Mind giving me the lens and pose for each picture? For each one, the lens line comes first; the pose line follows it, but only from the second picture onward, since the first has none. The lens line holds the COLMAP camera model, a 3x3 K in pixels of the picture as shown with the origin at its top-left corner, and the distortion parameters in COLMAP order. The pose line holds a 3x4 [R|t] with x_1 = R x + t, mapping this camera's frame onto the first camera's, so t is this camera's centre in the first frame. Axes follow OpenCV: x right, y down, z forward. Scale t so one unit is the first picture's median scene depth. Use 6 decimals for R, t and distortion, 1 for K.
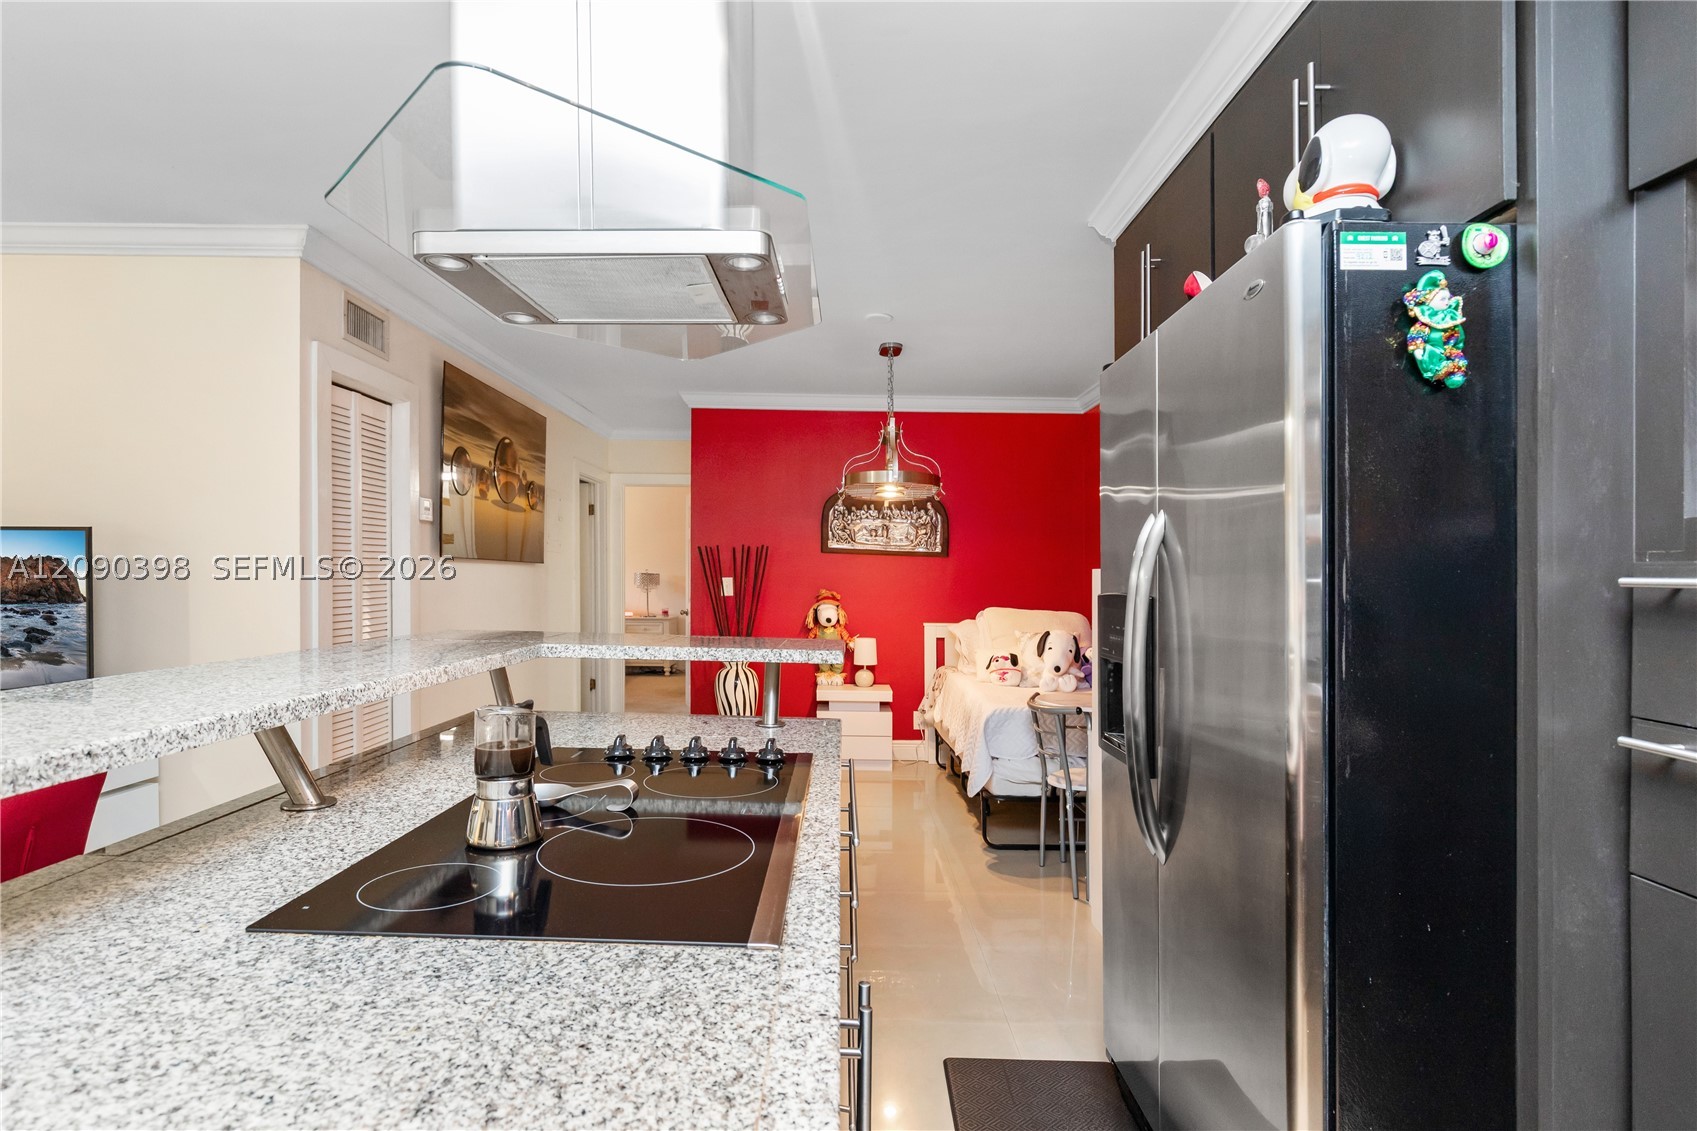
lens RADIAL K [[857.2, 0, 837.7], [0, 857.2, 585.7], [0, 0, 1]] dist [0.000401, -0.001251]
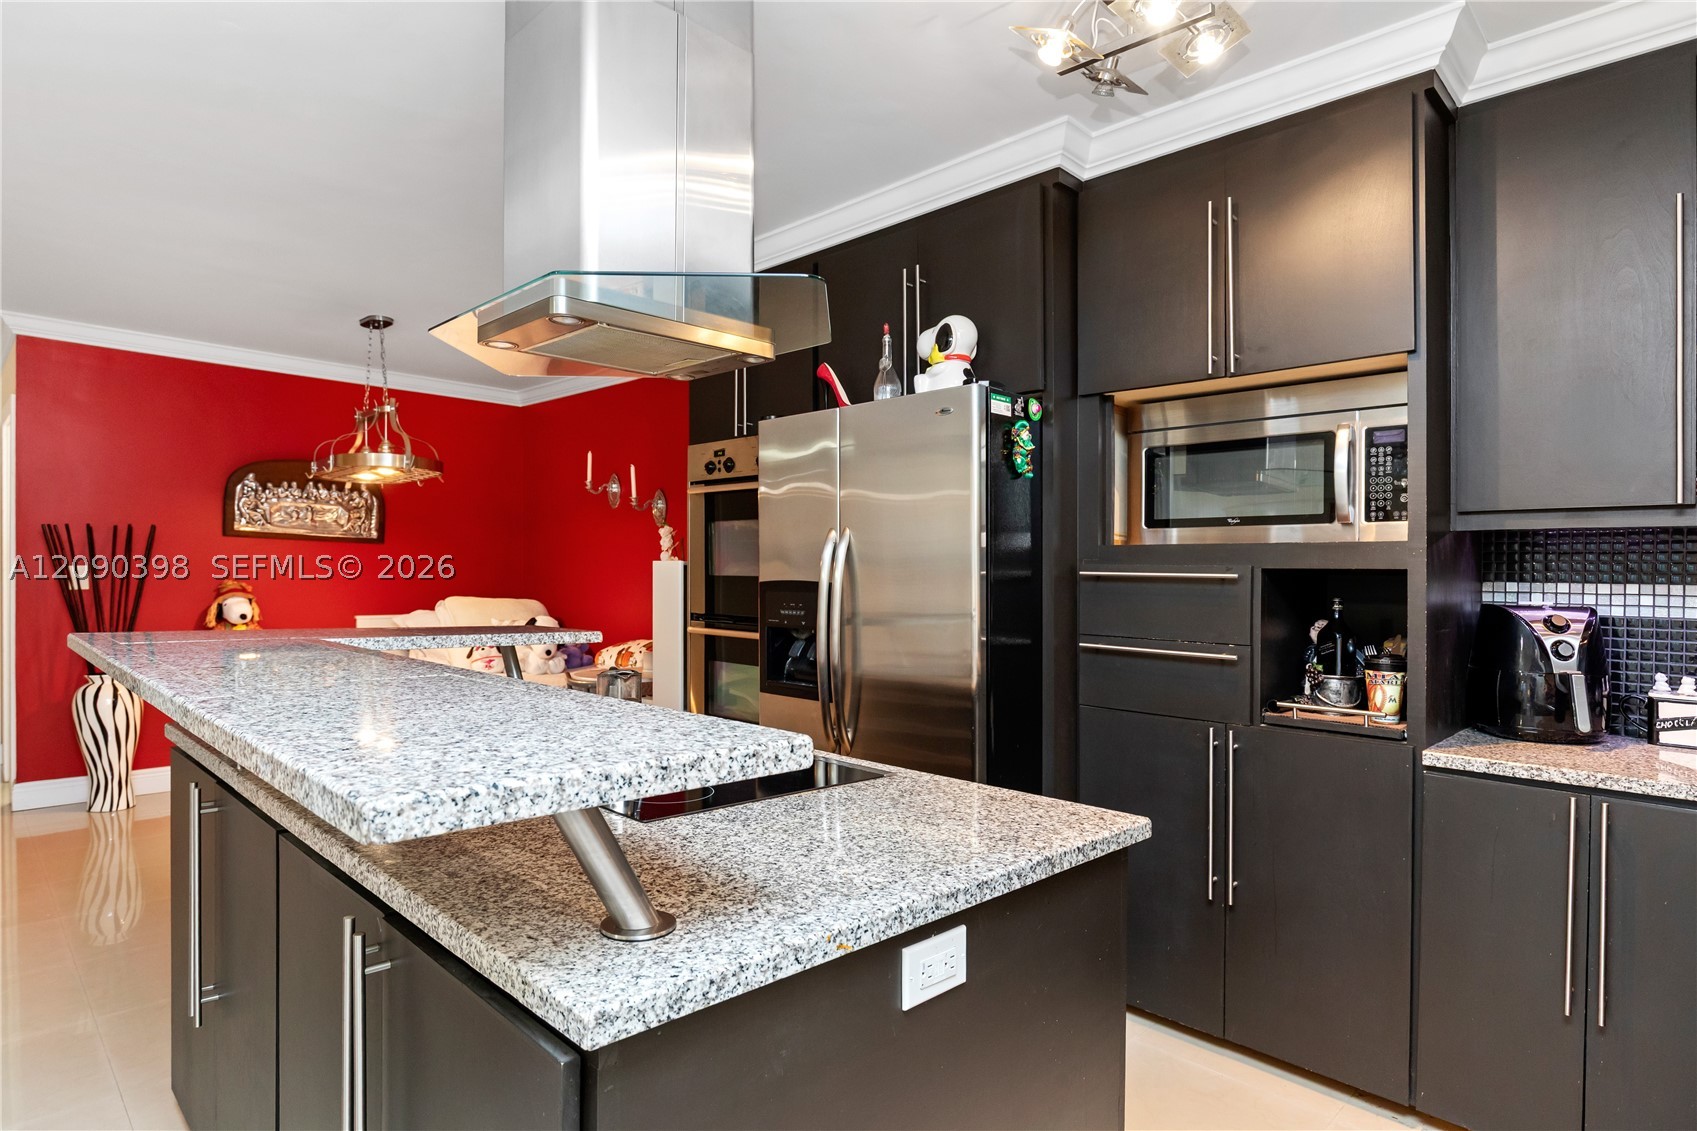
lens RADIAL K [[903.2, 0, 847.1], [0, 903.2, 564.0], [0, 0, 1]] dist [-0.011035, 0.000421]
pose [[0.710454, 0.004345, 0.703730, -0.208942], [0.002797, 0.999956, -0.008997, -0.001708], [-0.703738, 0.008360, 0.710410, -0.042092]]
